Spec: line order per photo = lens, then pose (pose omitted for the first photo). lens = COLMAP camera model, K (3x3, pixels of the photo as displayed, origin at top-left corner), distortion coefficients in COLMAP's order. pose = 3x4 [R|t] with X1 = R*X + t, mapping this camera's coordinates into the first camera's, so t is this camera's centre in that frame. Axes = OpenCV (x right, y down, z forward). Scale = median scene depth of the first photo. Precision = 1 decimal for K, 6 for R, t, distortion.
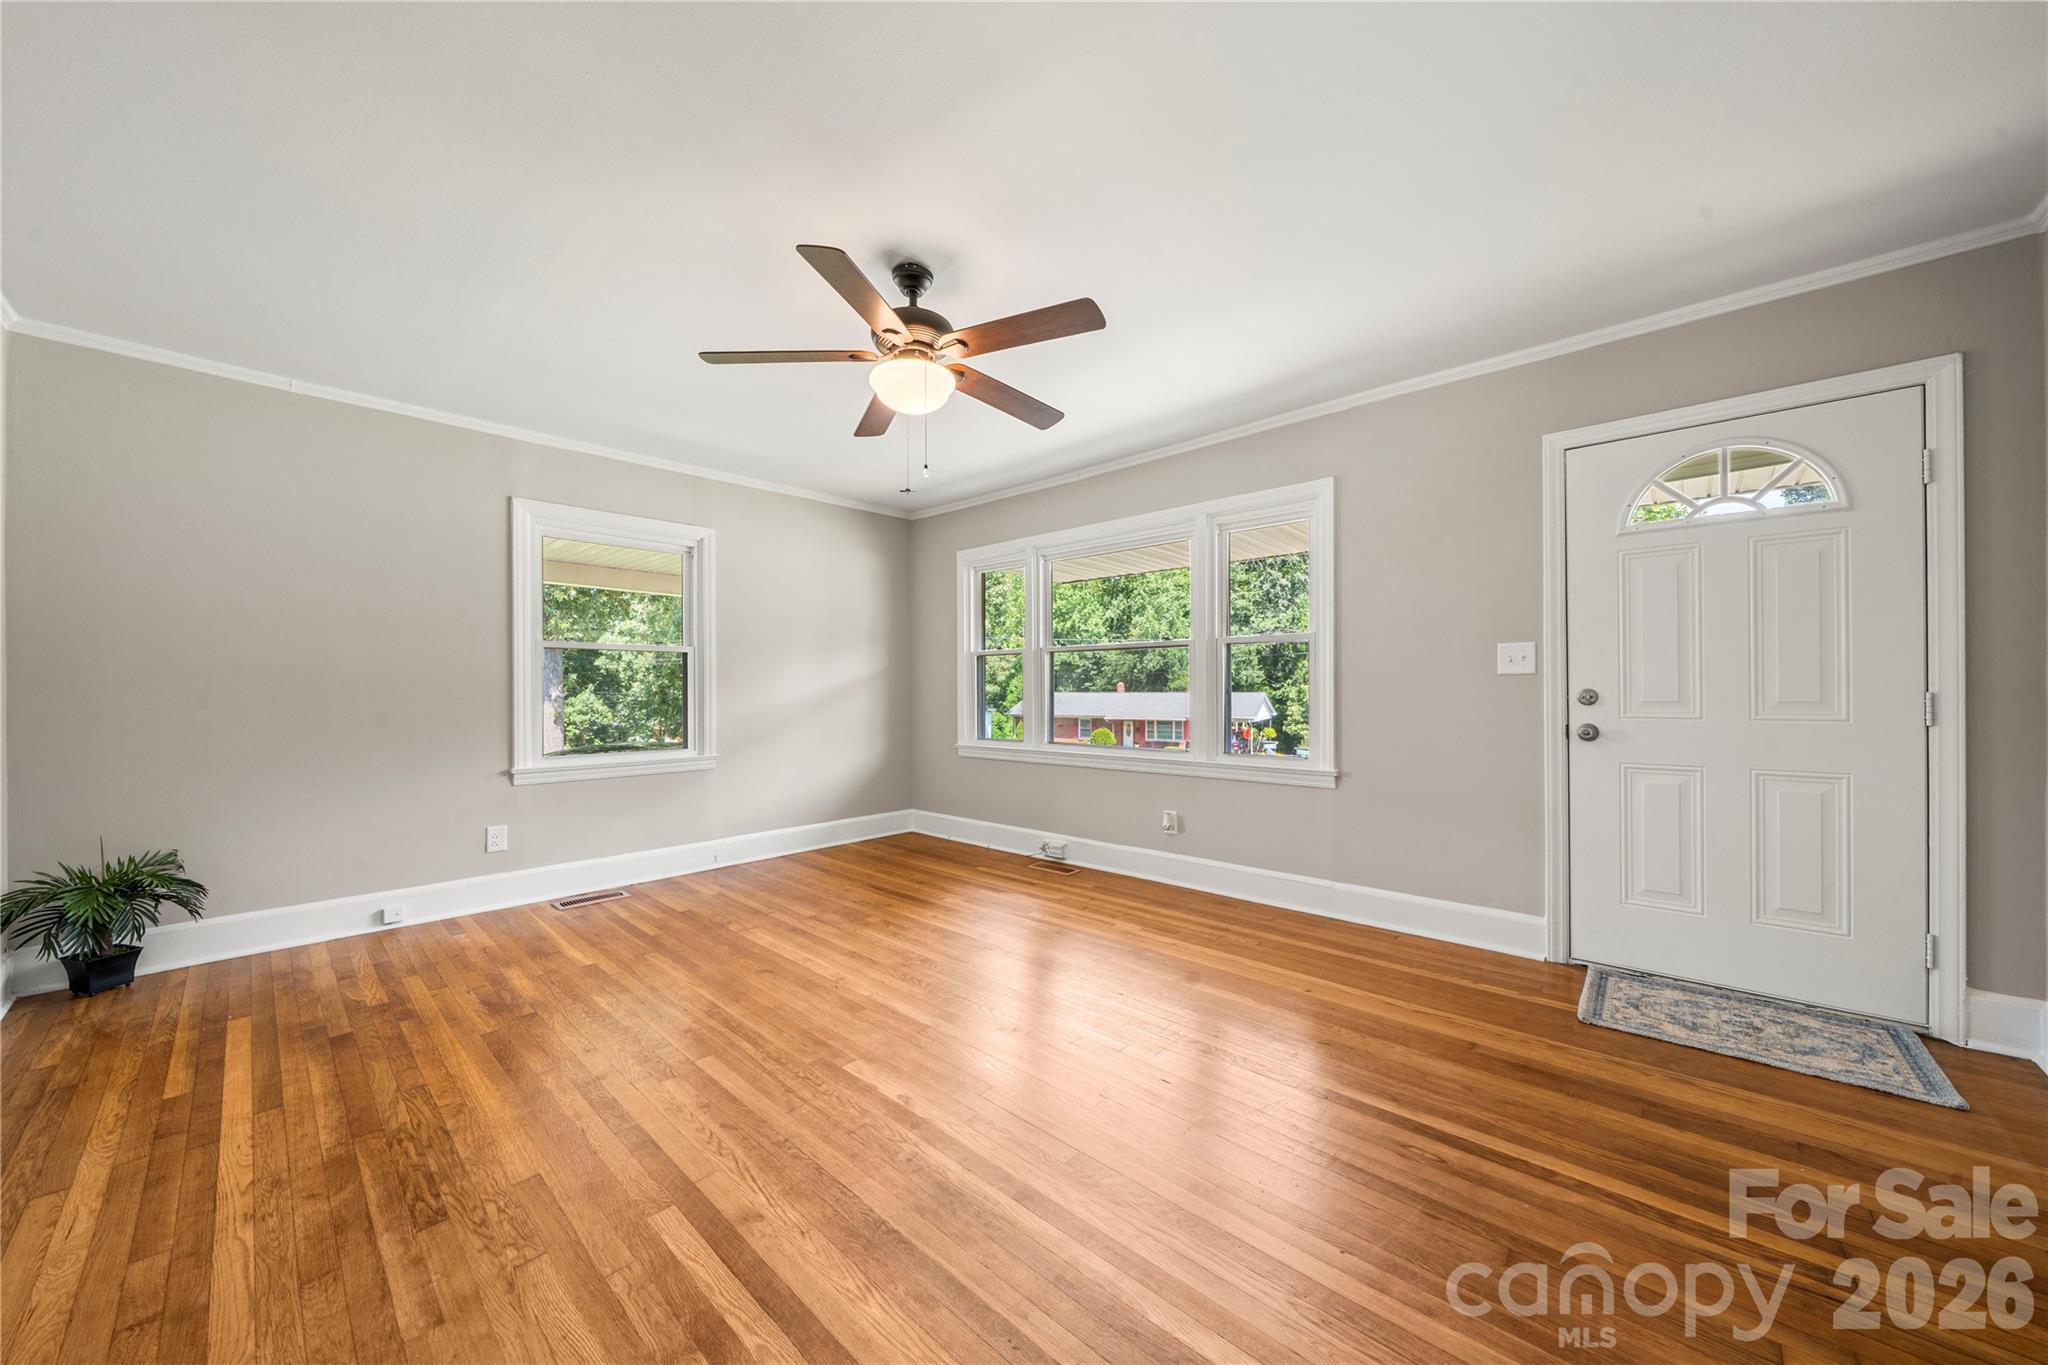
lens RADIAL K [[713.0, 0, 1021.6], [0, 713.0, 687.6], [0, 0, 1]] dist [-0.002803, -0.000262]
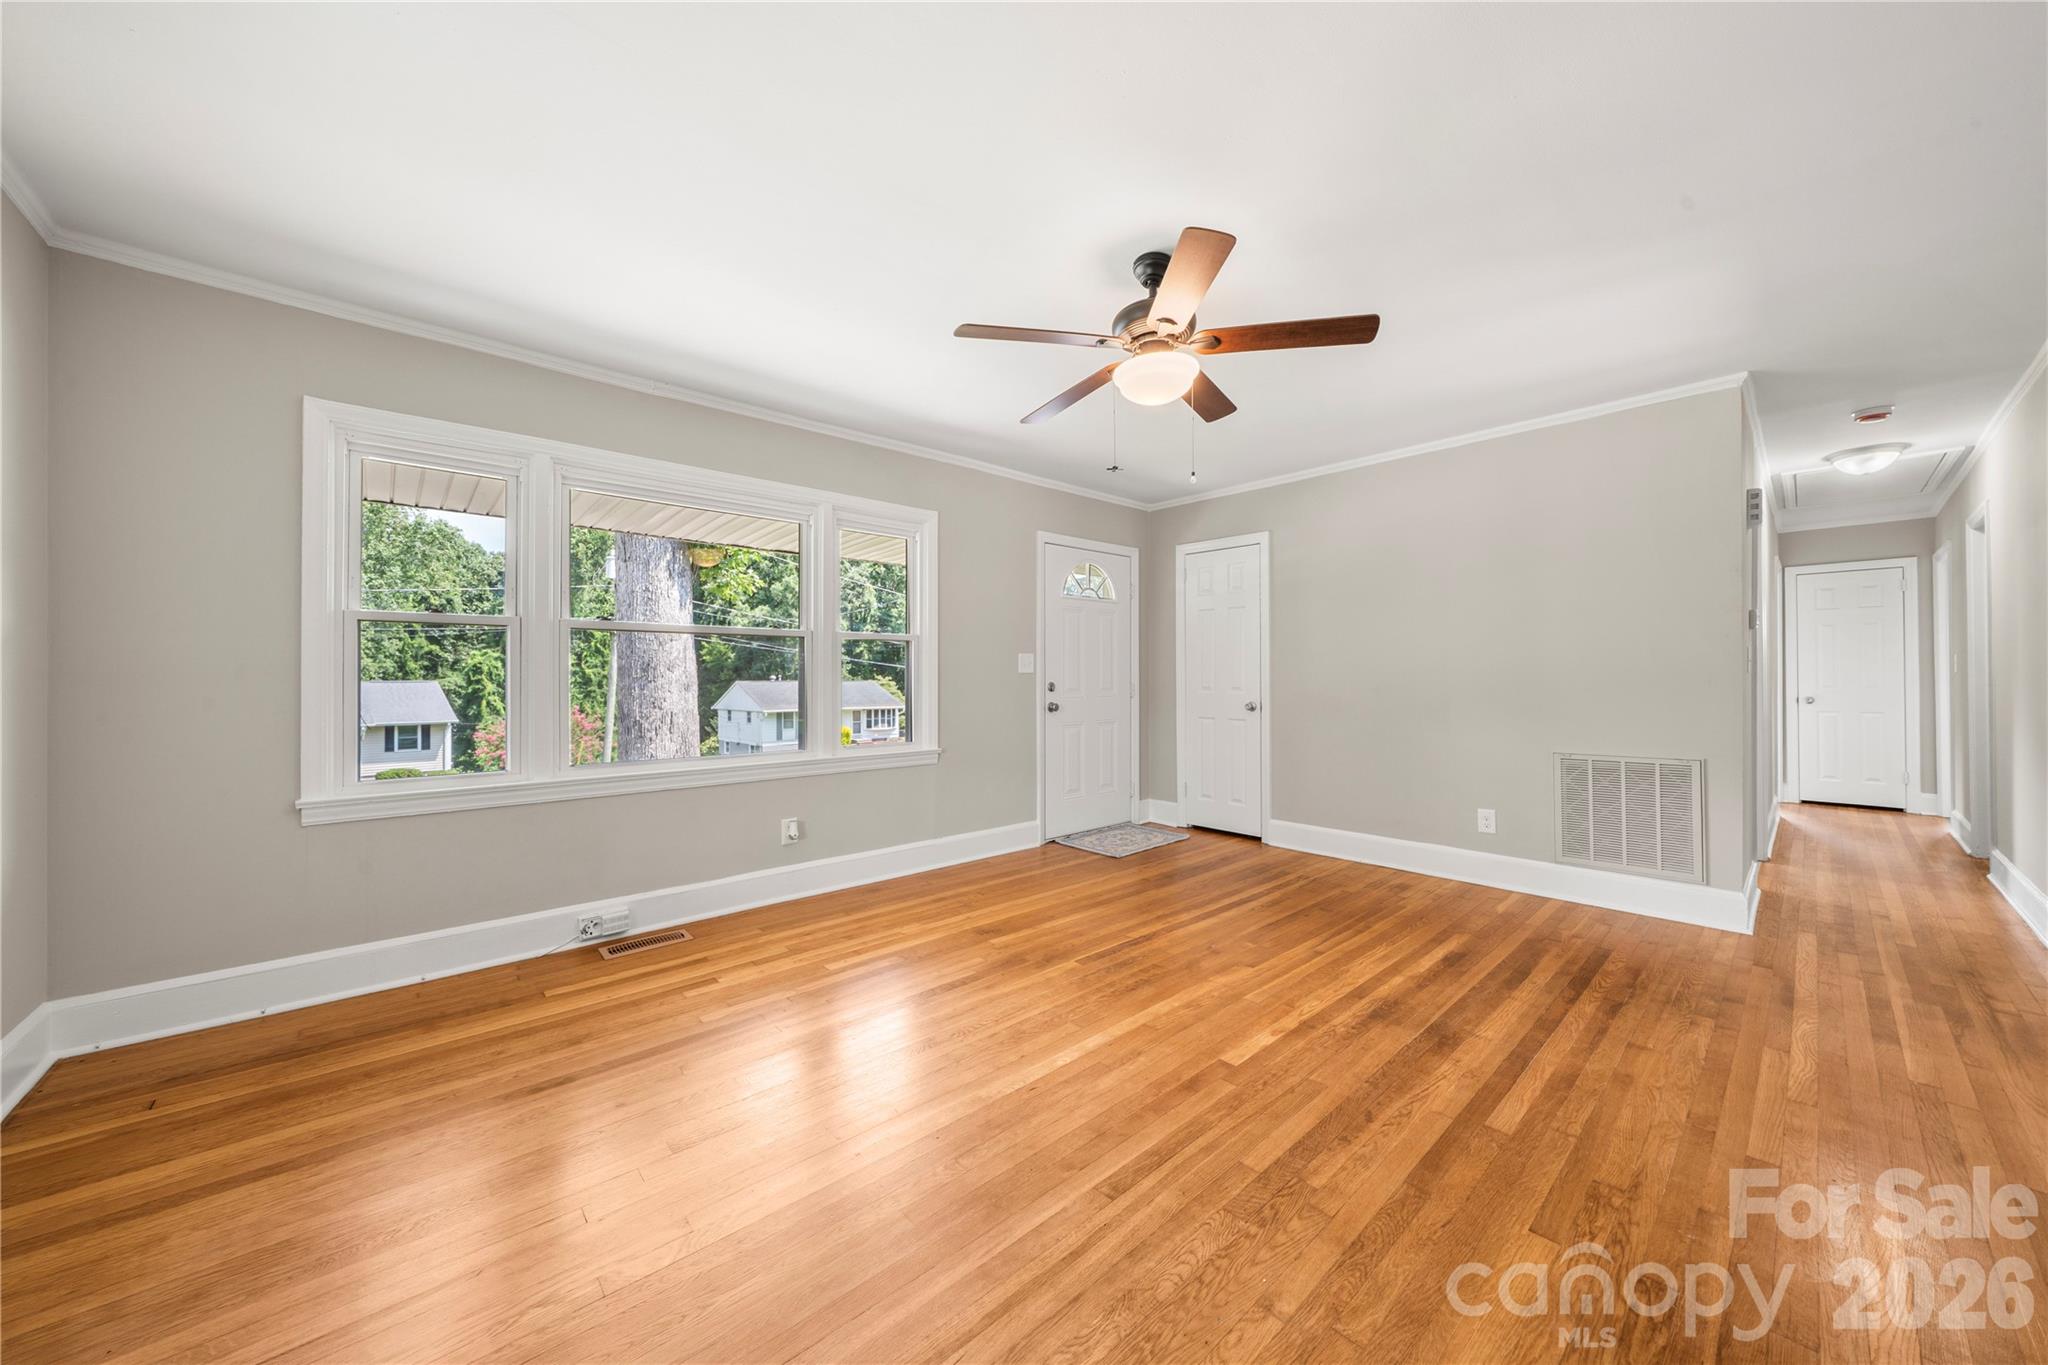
lens RADIAL K [[721.9, 0, 1003.2], [0, 721.9, 671.9], [0, 0, 1]] dist [-0.001545, 0.000044]
pose [[0.110230, 0.013869, 0.993809, -0.853512], [0.002028, 0.999897, -0.014179, 0.000990], [-0.993904, 0.003578, 0.110190, 0.800940]]
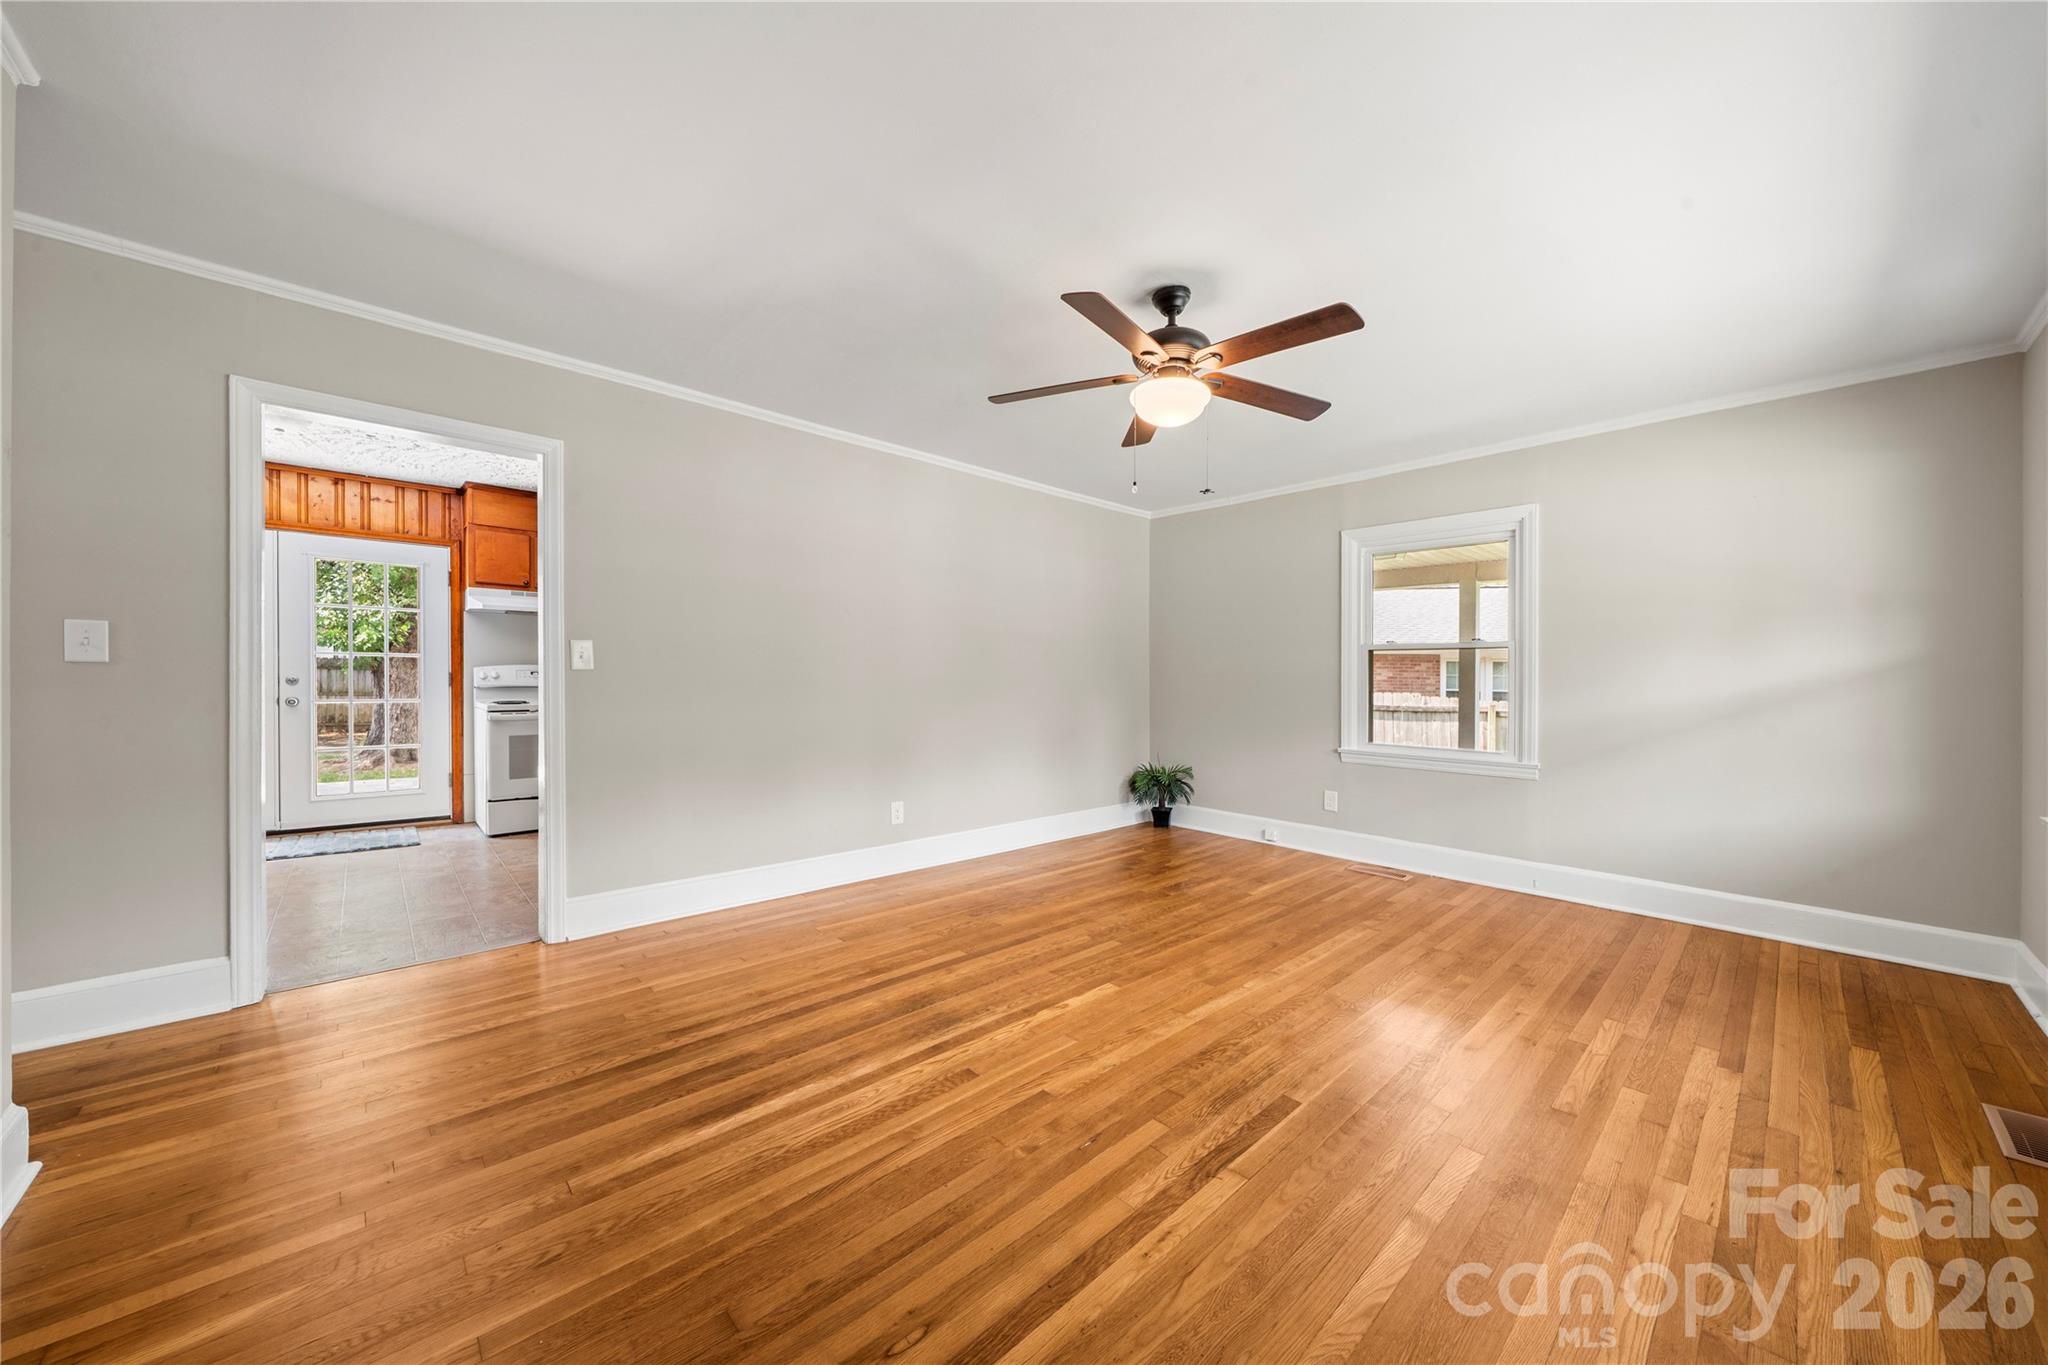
lens RADIAL K [[713.0, 0, 1021.6], [0, 713.0, 687.6], [0, 0, 1]] dist [-0.002803, -0.000262]
pose [[-0.073638, 0.011475, -0.997219, 0.670362], [-0.011318, 0.999860, 0.012341, -0.002438], [0.997221, 0.012195, -0.073498, 0.618210]]
